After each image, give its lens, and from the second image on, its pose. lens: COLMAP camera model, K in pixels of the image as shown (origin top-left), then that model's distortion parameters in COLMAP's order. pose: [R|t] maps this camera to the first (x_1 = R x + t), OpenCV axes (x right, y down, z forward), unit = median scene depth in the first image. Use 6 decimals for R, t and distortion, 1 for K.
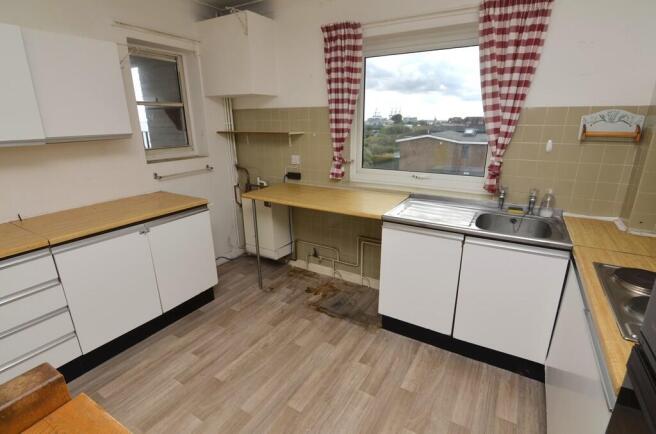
lens RADIAL K [[306.7, 0, 331.0], [0, 306.7, 221.8], [0, 0, 1]] dist [-0.036108, -0.000503]
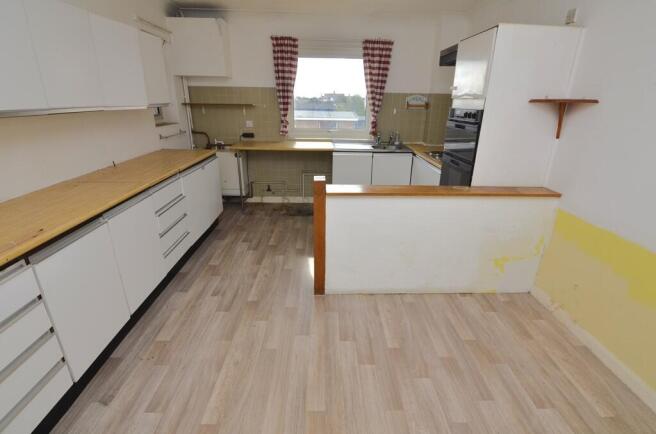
lens RADIAL K [[306.7, 0, 331.0], [0, 306.7, 221.8], [0, 0, 1]] dist [-0.036108, -0.000503]
pose [[0.850474, -0.175677, 0.495815, -0.710779], [0.139258, 0.984146, 0.109833, 0.180152], [-0.507249, -0.024364, 0.861455, -0.541308]]
